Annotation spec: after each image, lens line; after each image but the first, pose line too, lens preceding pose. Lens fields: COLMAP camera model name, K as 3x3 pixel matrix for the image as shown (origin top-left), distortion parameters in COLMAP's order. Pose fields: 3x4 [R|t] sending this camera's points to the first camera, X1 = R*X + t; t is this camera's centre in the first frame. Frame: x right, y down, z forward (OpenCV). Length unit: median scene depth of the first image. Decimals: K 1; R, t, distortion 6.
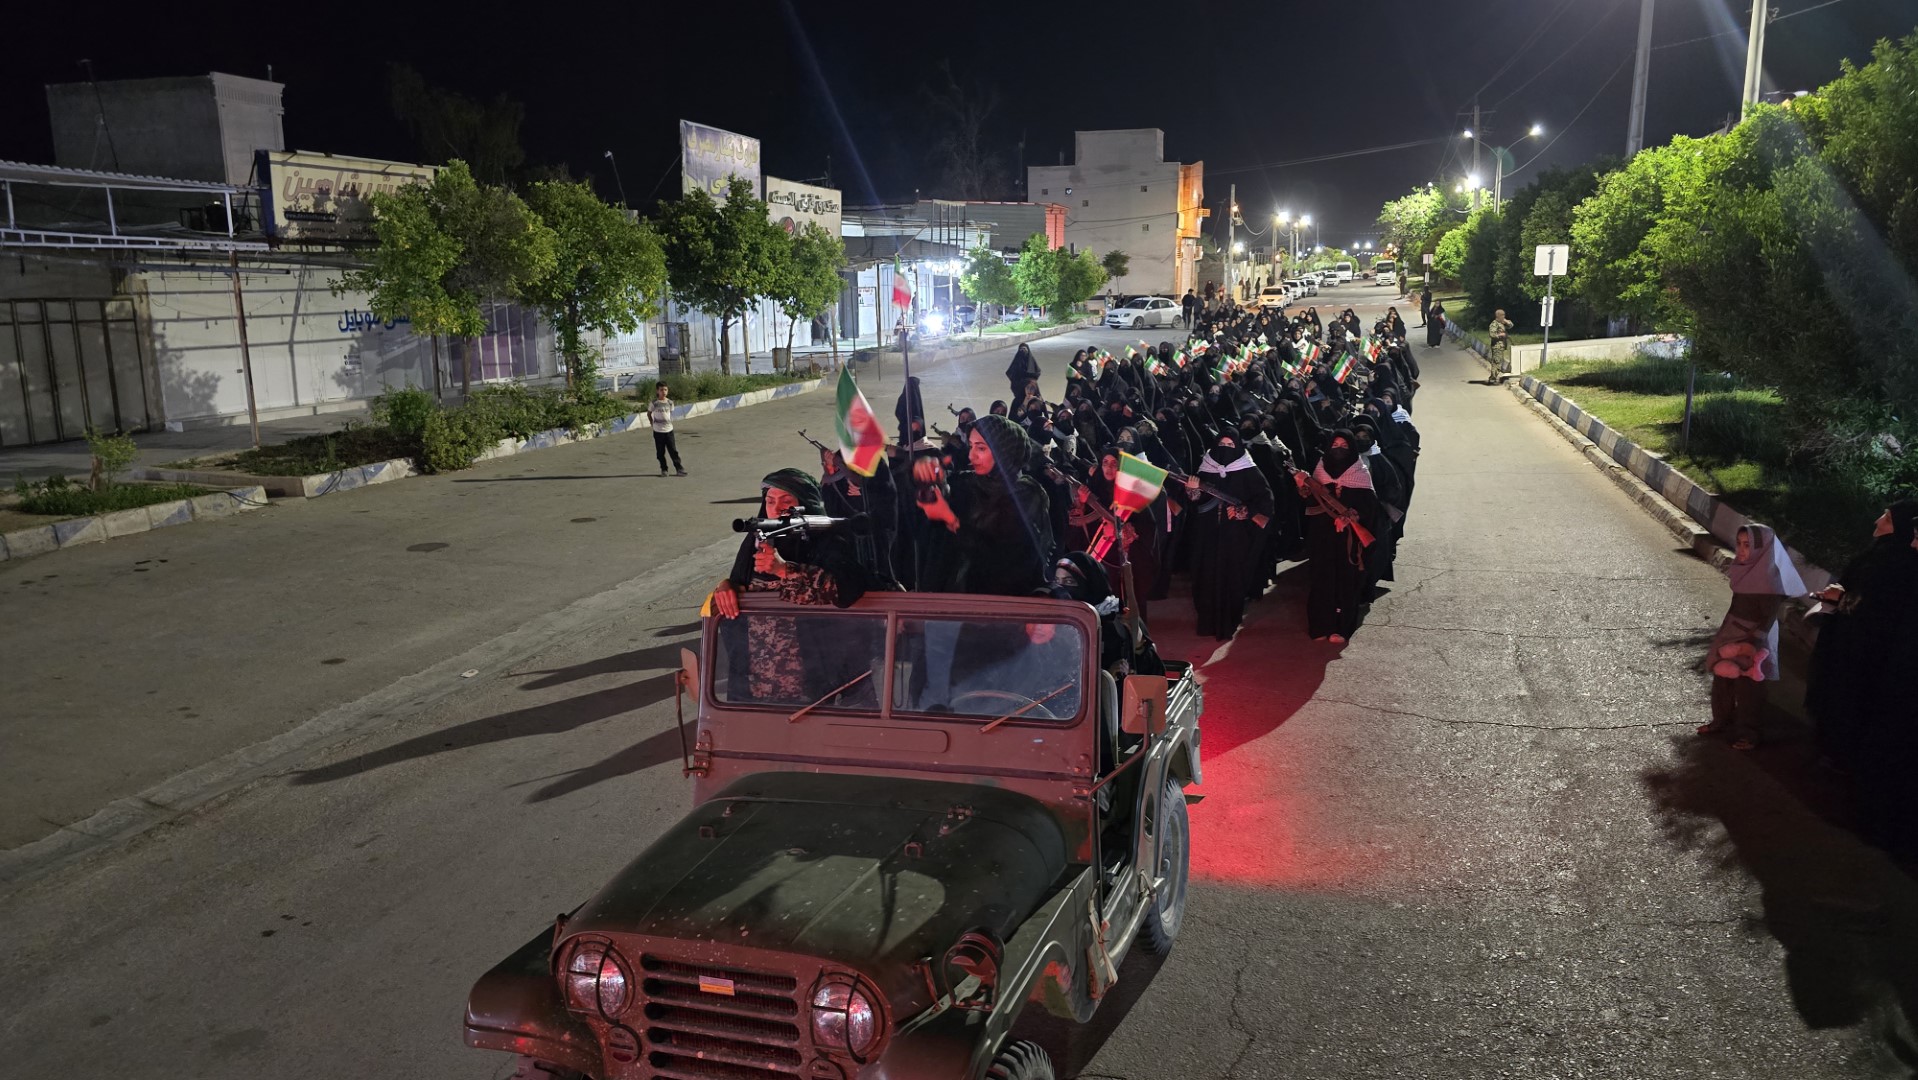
lens RADIAL K [[1299.6, 0, 981.4], [0, 1299.6, 581.4], [0, 0, 1]] dist [0.050462, -0.043124]
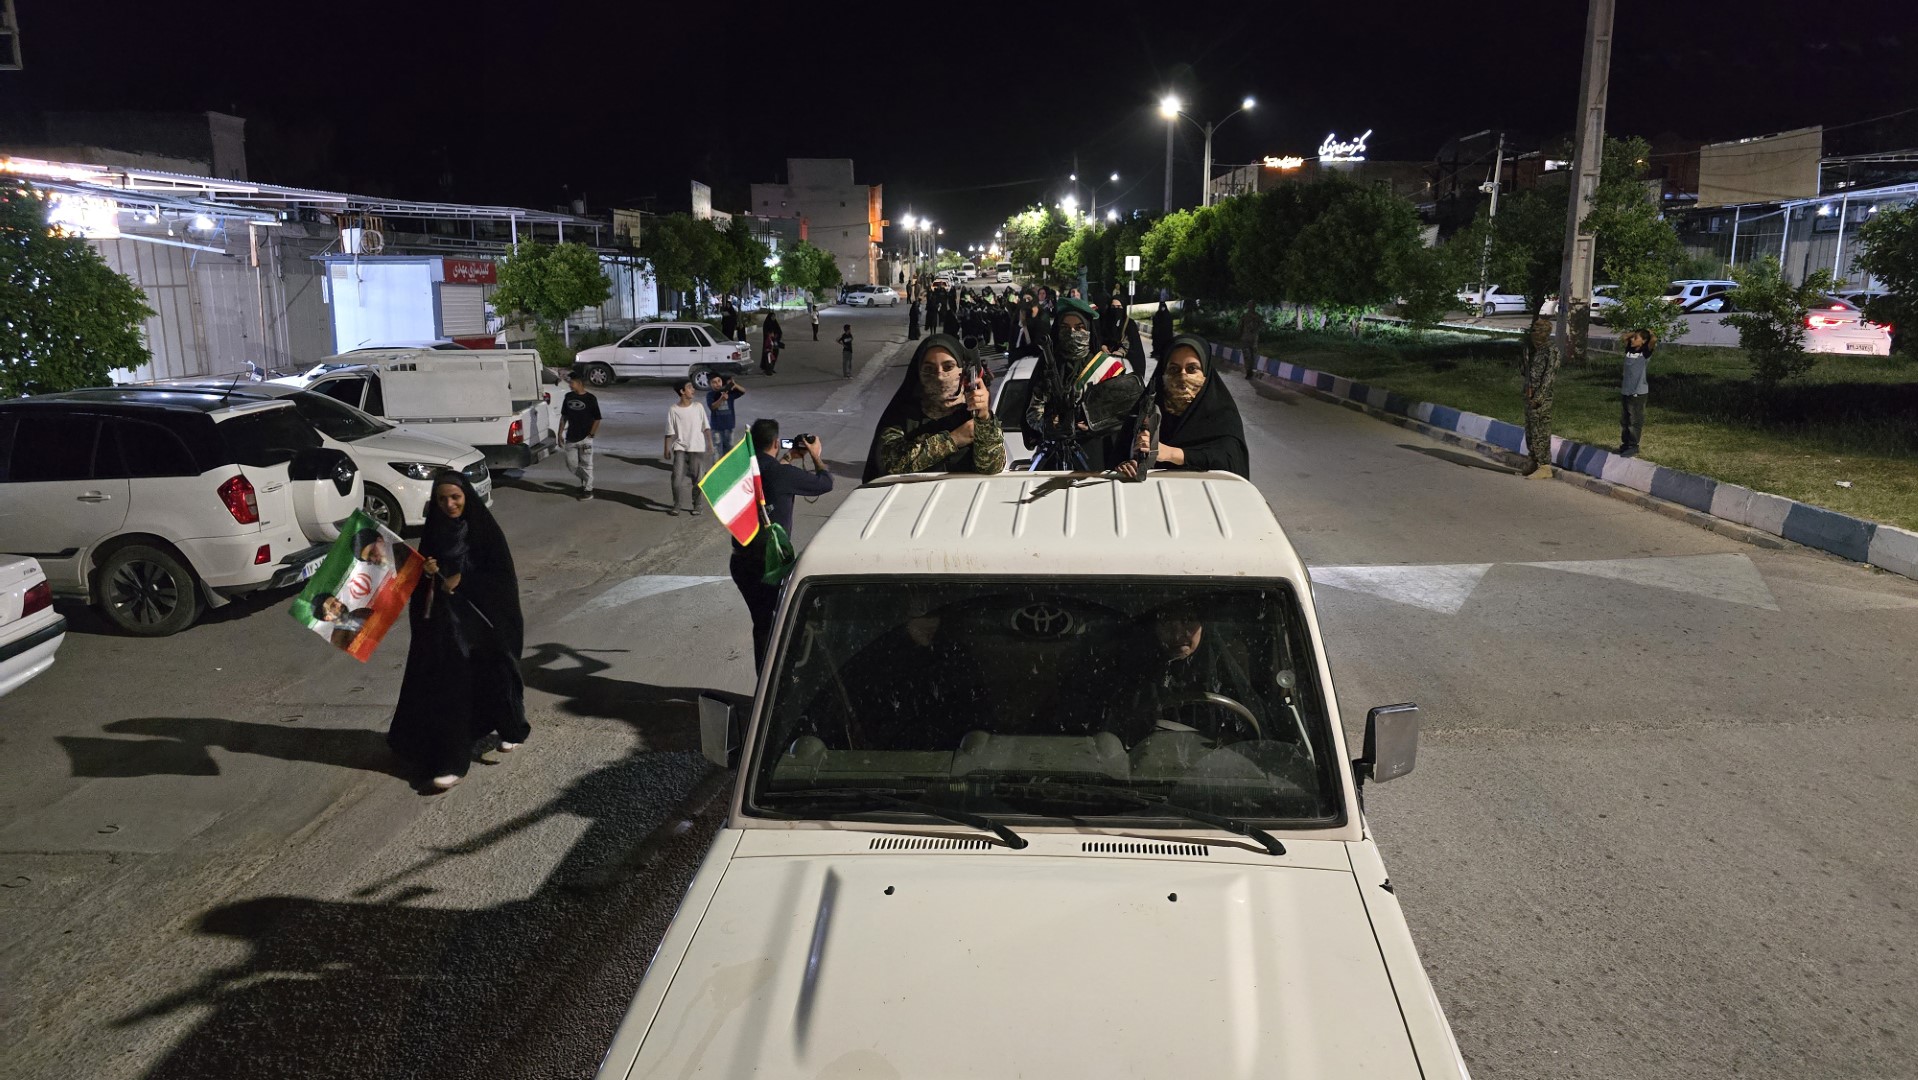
lens RADIAL K [[1299.6, 0, 976.1], [0, 1299.6, 610.0], [0, 0, 1]] dist [0.050462, -0.043124]
pose [[0.957888, -0.063885, 0.279944, -0.286982], [0.057616, 0.997870, 0.030575, 0.155521], [-0.281301, -0.013159, 0.959529, -0.634226]]
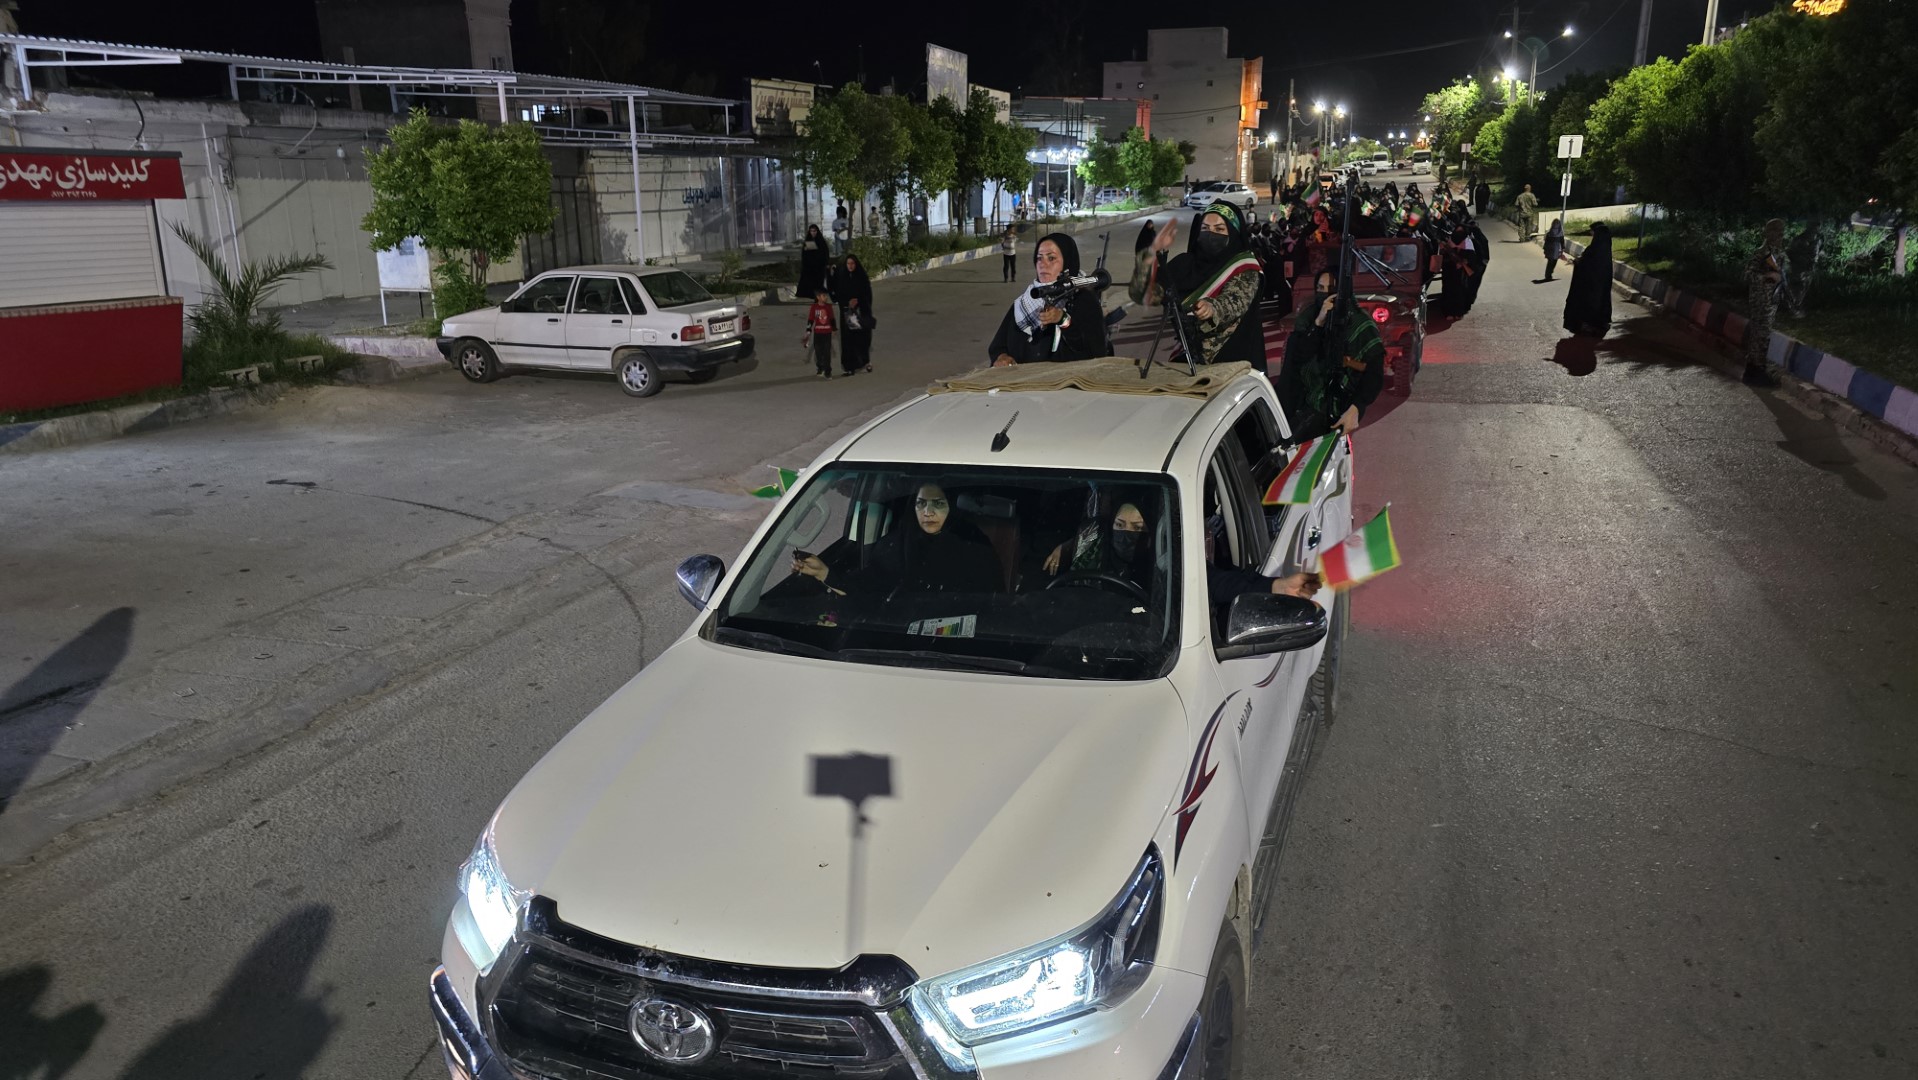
lens RADIAL K [[1299.6, 0, 971.7], [0, 1299.6, 587.4], [0, 0, 1]] dist [0.050462, -0.043124]
pose [[0.999850, 0.004197, -0.016803, -0.113840], [-0.002834, 0.996766, 0.080306, 0.072478], [0.017085, -0.080246, 0.996629, -0.285297]]
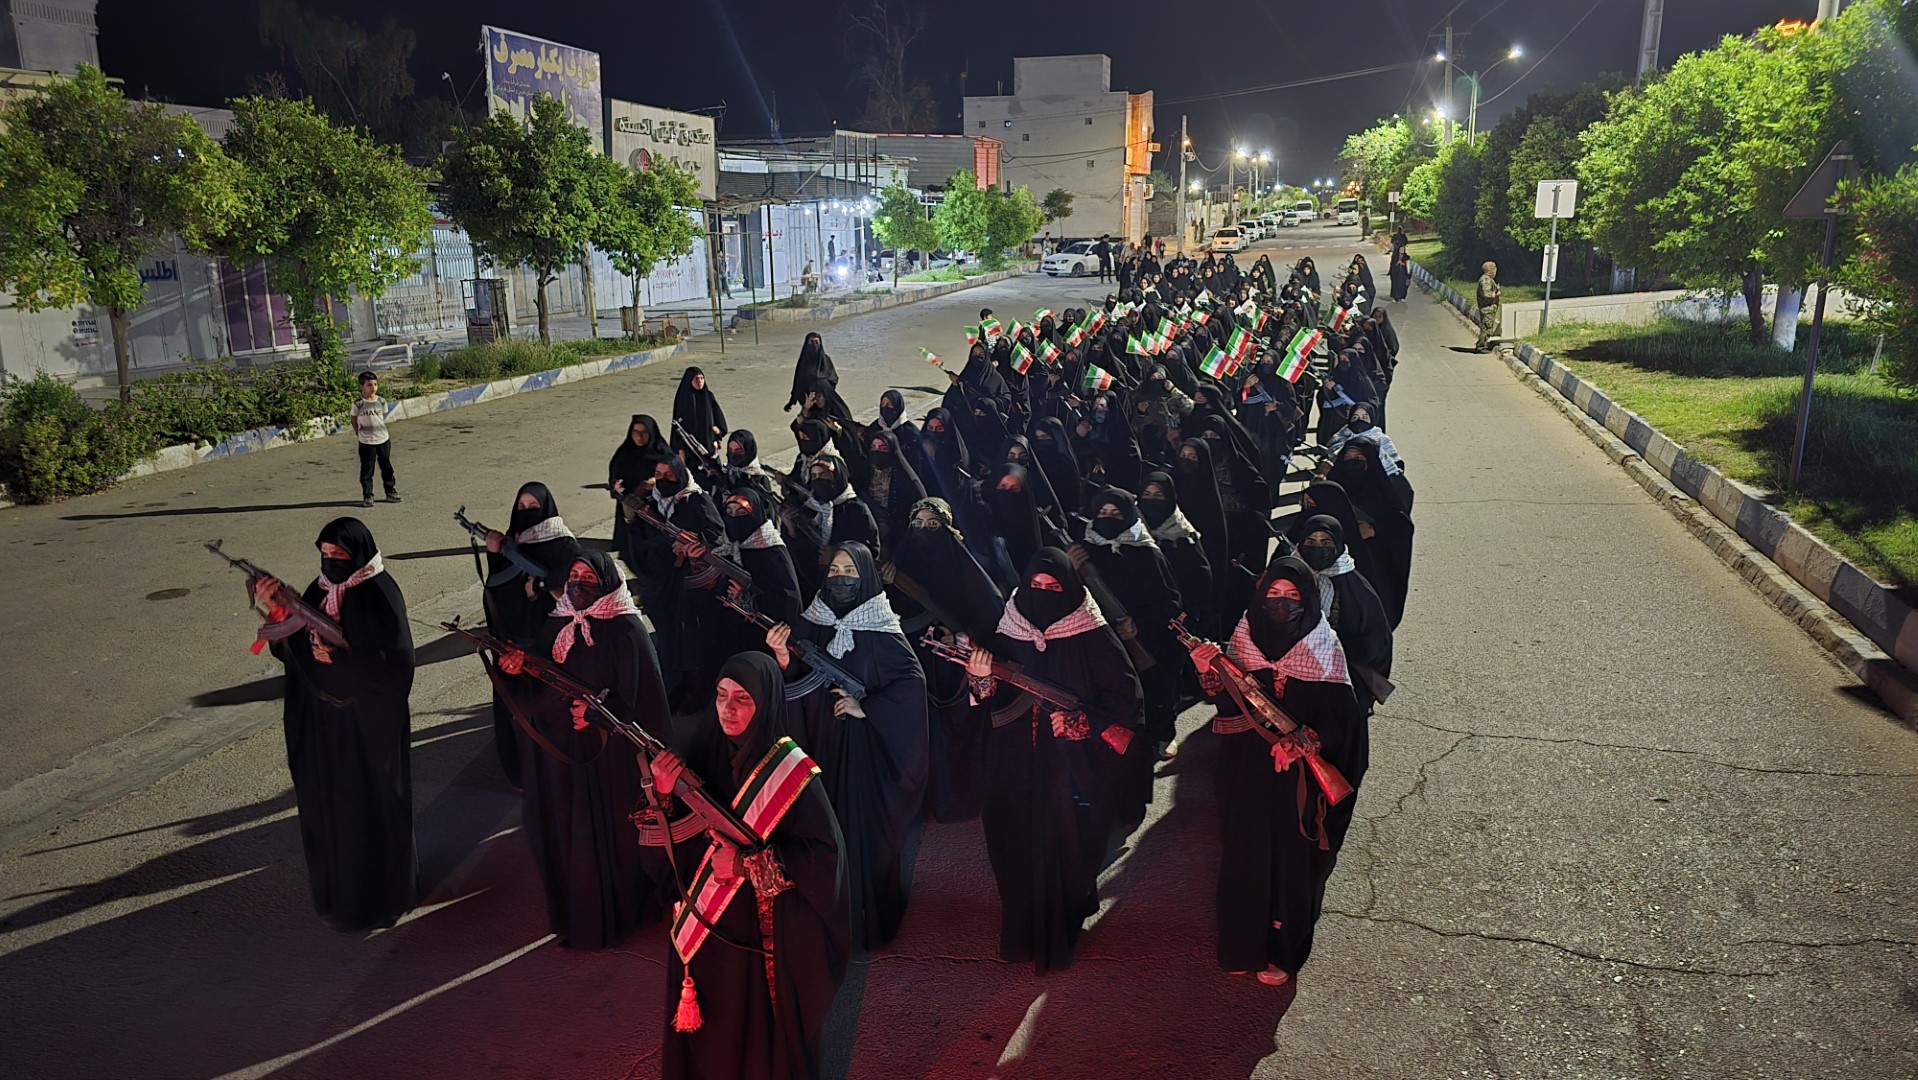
lens RADIAL K [[1299.6, 0, 958.2], [0, 1299.6, 587.0], [0, 0, 1]] dist [0.050462, -0.043124]
pose [[0.999893, -0.007077, 0.012767, 0.035951], [0.006468, 0.998869, 0.047110, -0.031067], [-0.013086, -0.047023, 0.998808, 0.123490]]
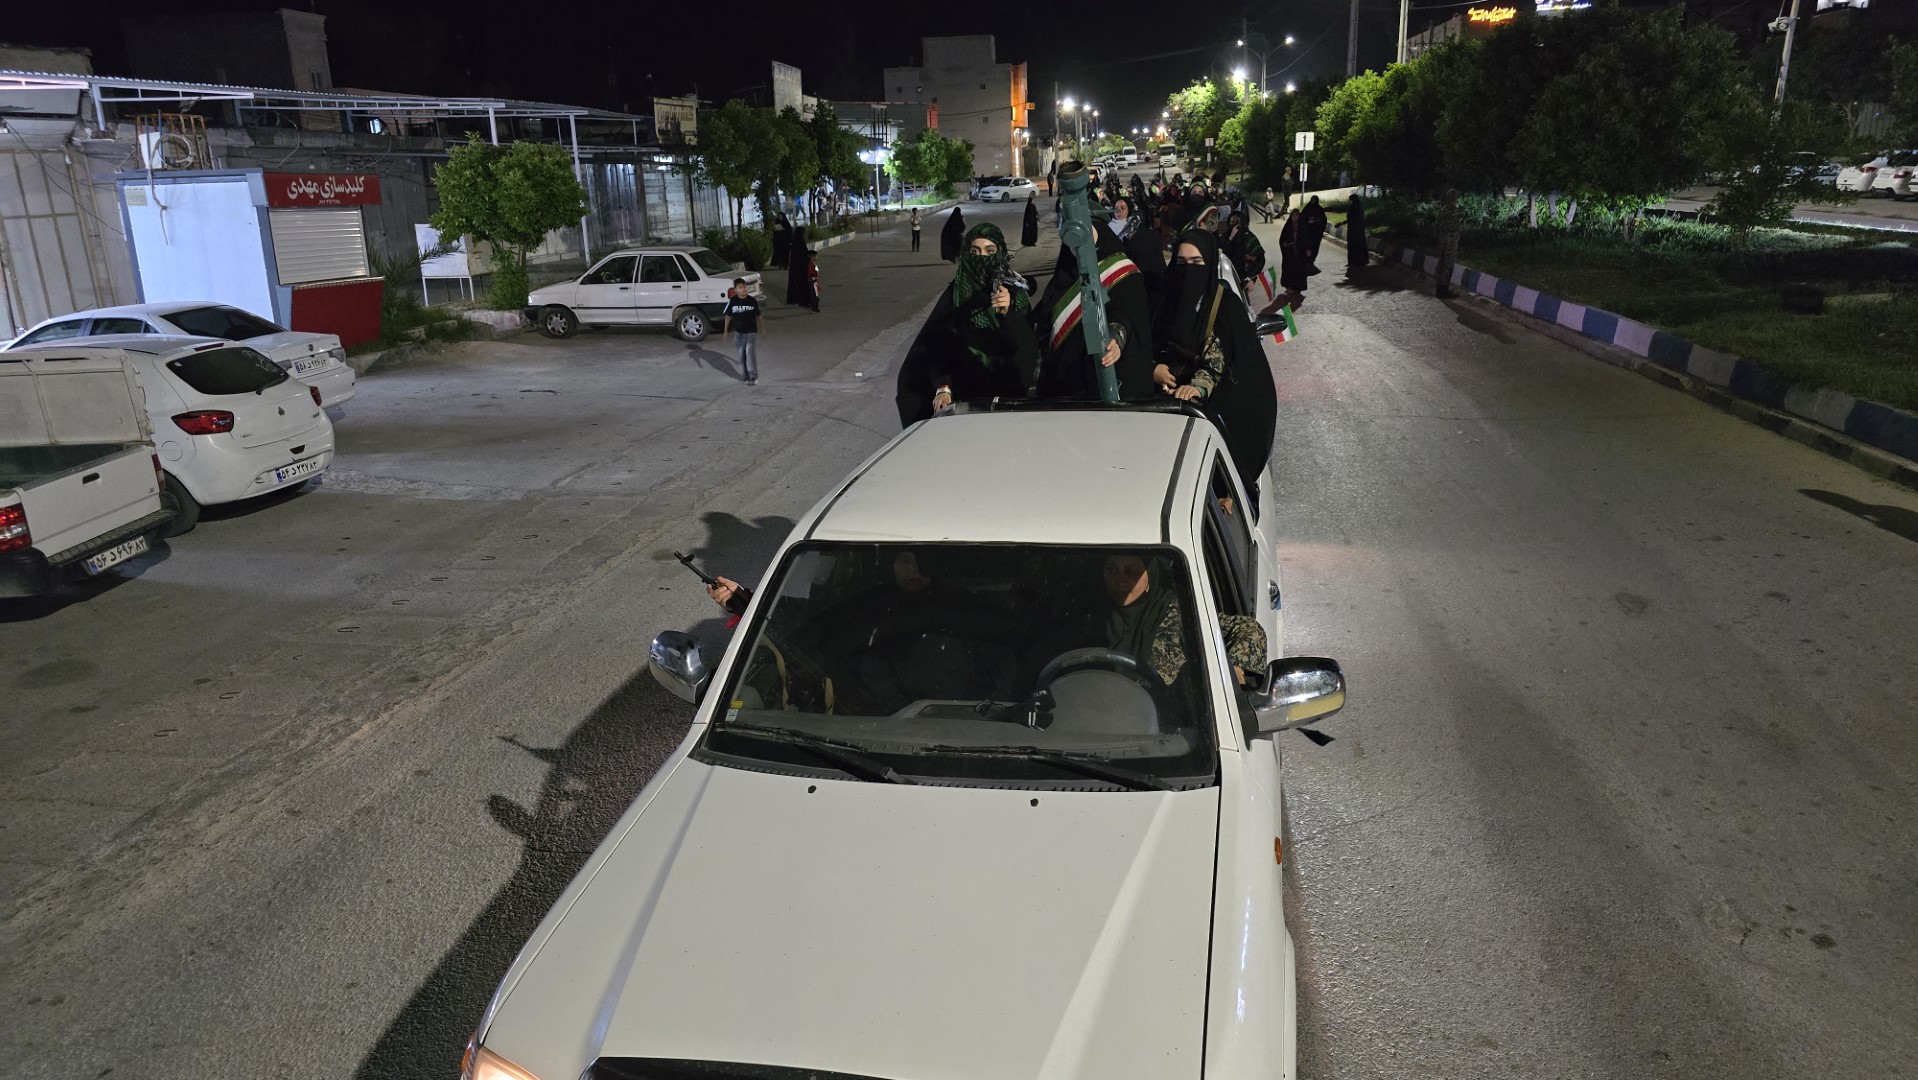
lens RADIAL K [[1299.6, 0, 970.2], [0, 1299.6, 589.2], [0, 0, 1]] dist [0.050462, -0.043124]
pose [[0.986497, -0.072157, 0.147026, -0.194902], [0.059731, 0.994394, 0.087251, 0.108353], [-0.152497, -0.077291, 0.985277, -0.445399]]
